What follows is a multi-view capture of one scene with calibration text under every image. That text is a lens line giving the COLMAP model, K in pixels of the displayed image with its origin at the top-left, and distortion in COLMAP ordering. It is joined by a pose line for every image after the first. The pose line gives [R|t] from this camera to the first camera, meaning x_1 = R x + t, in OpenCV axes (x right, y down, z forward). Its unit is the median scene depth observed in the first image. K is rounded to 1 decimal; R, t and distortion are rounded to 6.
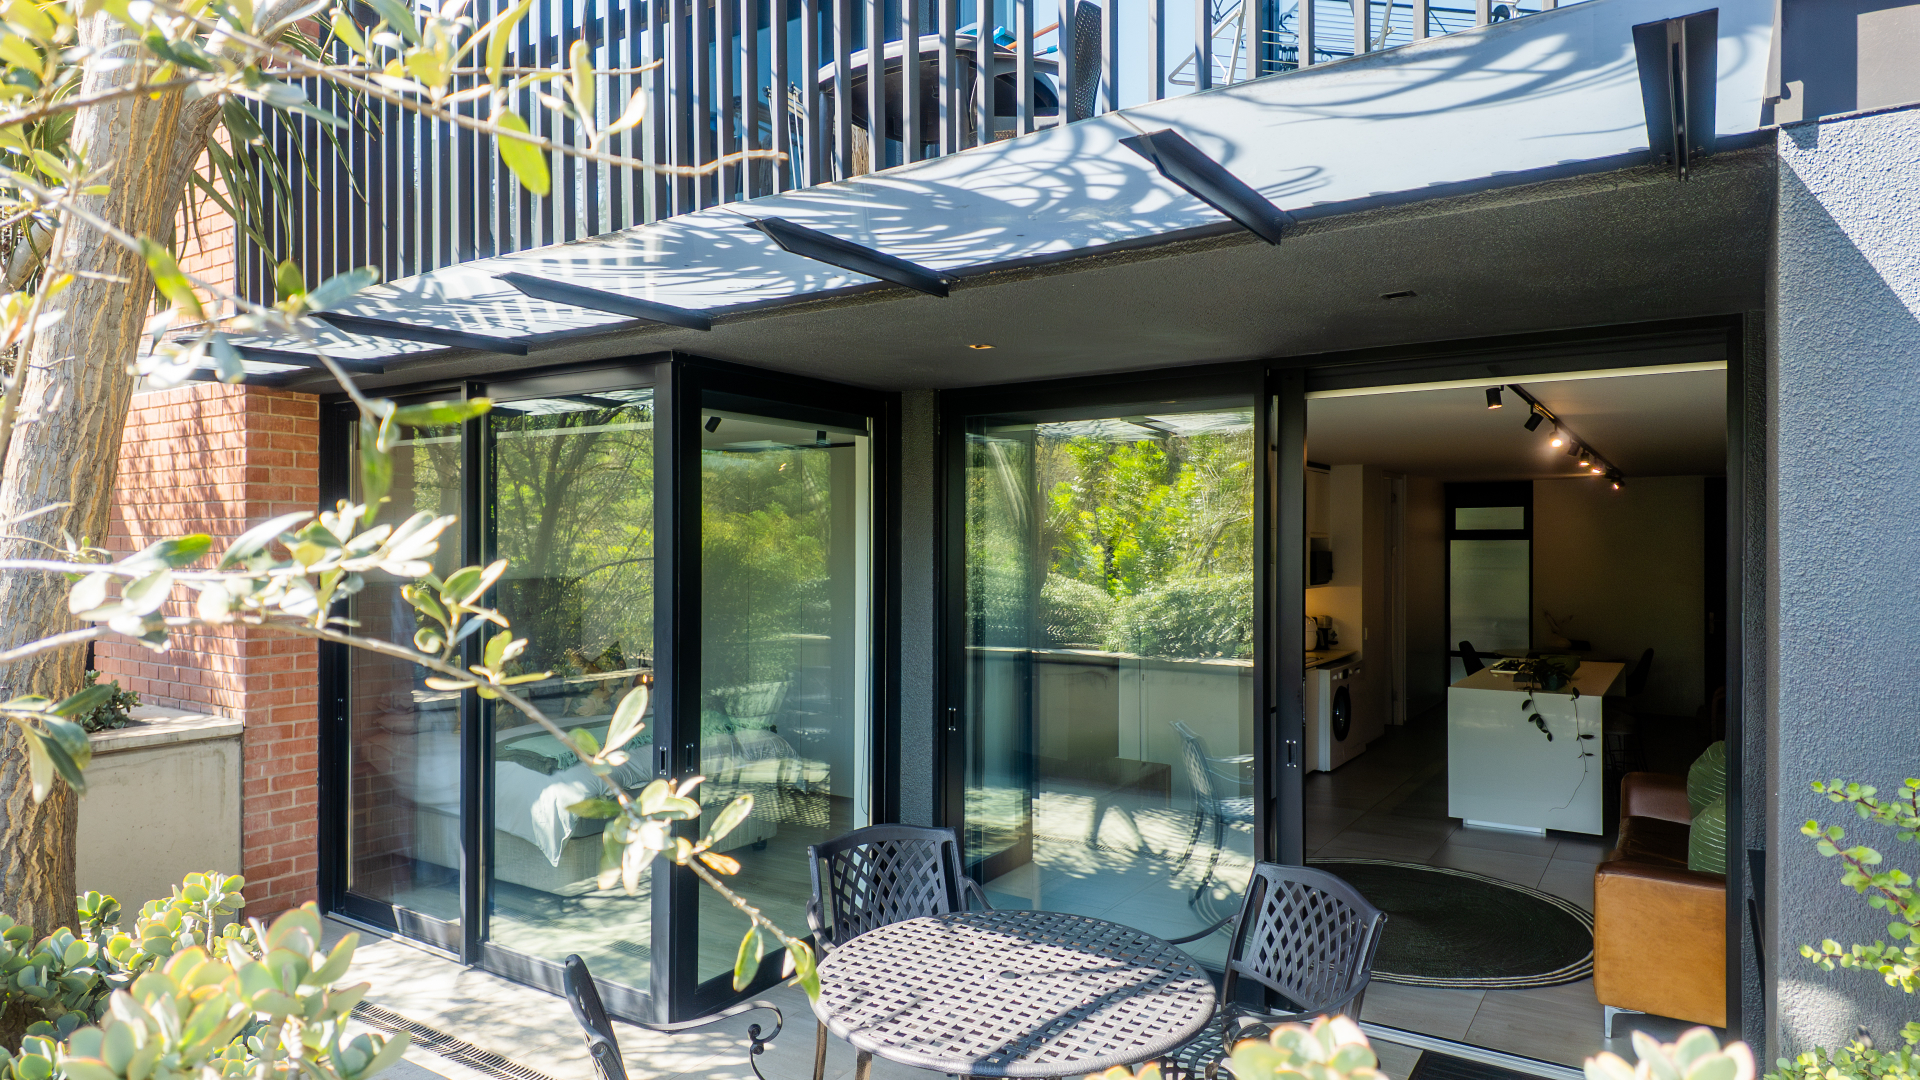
lens RADIAL K [[1127.8, 0, 960.0], [0, 1127.8, 540.0], [0, 0, 1]] dist [0.026724, -0.001610]
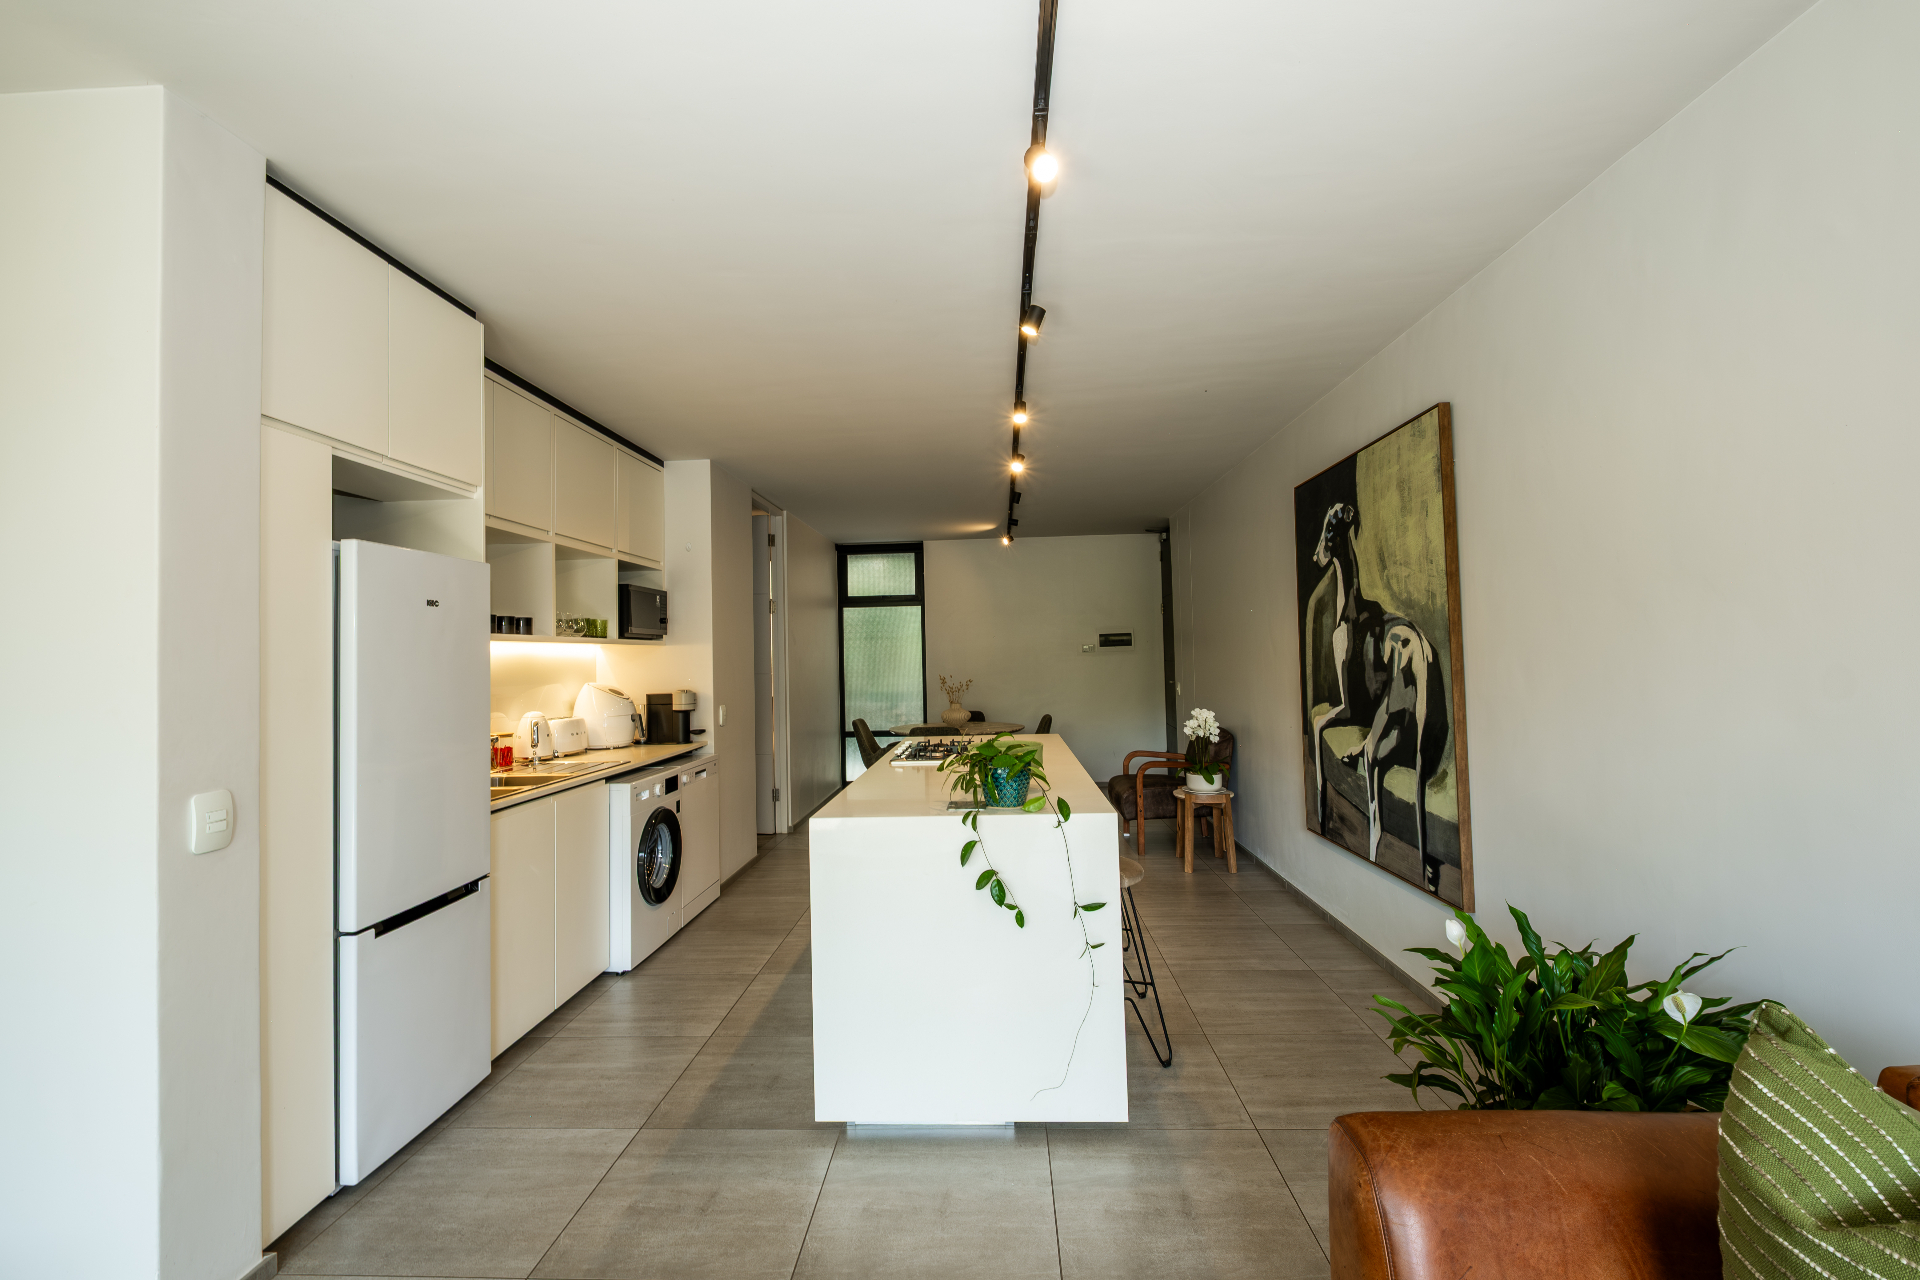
lens RADIAL K [[831.9, 0, 964.9], [0, 831.9, 628.6], [0, 0, 1]] dist [-0.002010, -0.000238]
pose [[0.857866, -0.005358, 0.513846, 0.522403], [0.022908, 0.999350, -0.027824, 0.109755], [-0.513363, 0.035641, 0.857431, 1.140592]]
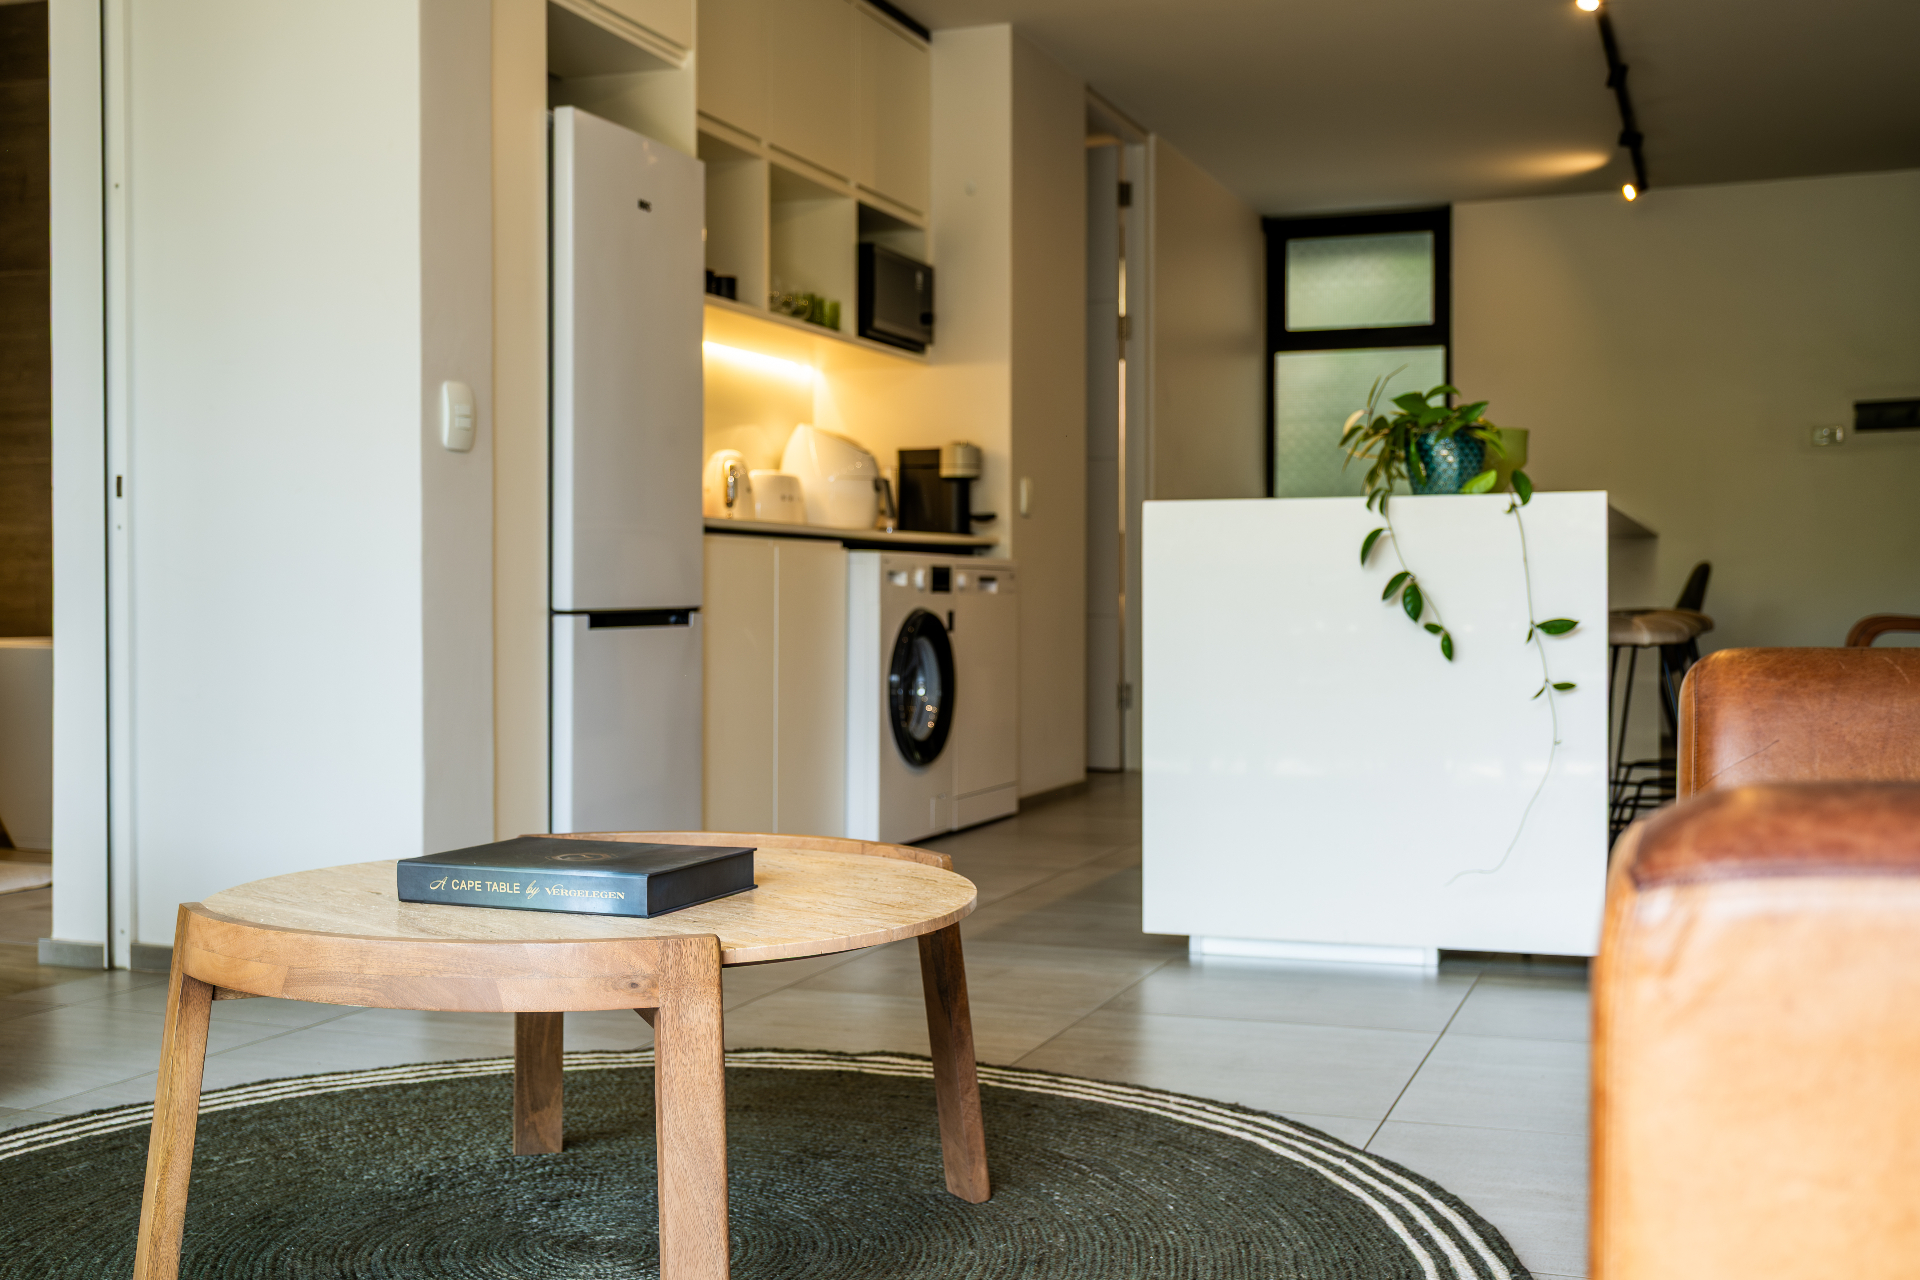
lens RADIAL K [[2103.9, 0, 1001.8], [0, 2103.9, 586.6], [0, 0, 1]] dist [0.016376, 0.007952]
pose [[0.970841, -0.000870, 0.239723, 0.427408], [-0.000319, 0.999988, 0.004923, 0.246692], [-0.239725, -0.004856, 0.970829, 0.769842]]
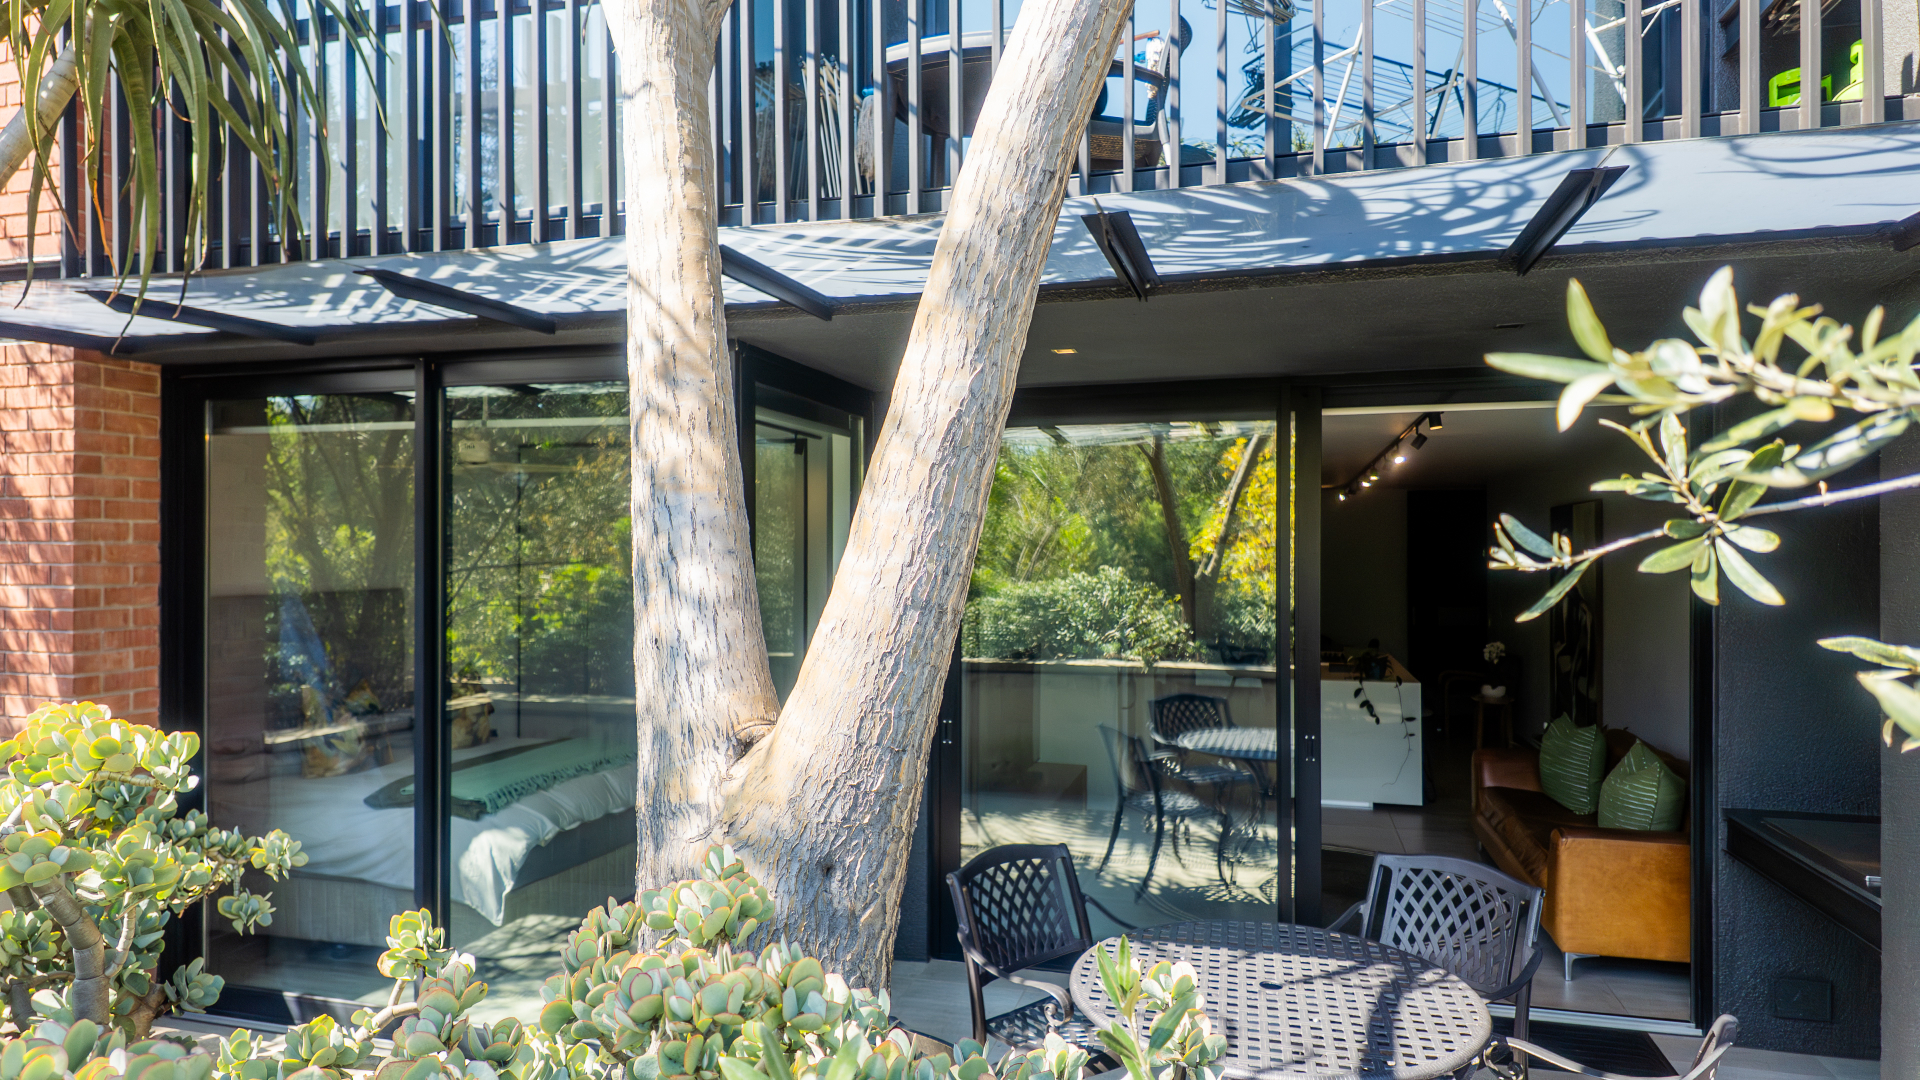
lens RADIAL K [[1143.5, 0, 960.0], [0, 1143.5, 540.0], [0, 0, 1]] dist [0.004558, -0.000338]
pose [[0.953214, 0.000623, 0.302296, -0.339055], [-0.000284, 0.999999, -0.001167, -0.005212], [-0.302297, 0.001027, 0.953213, 0.077580]]
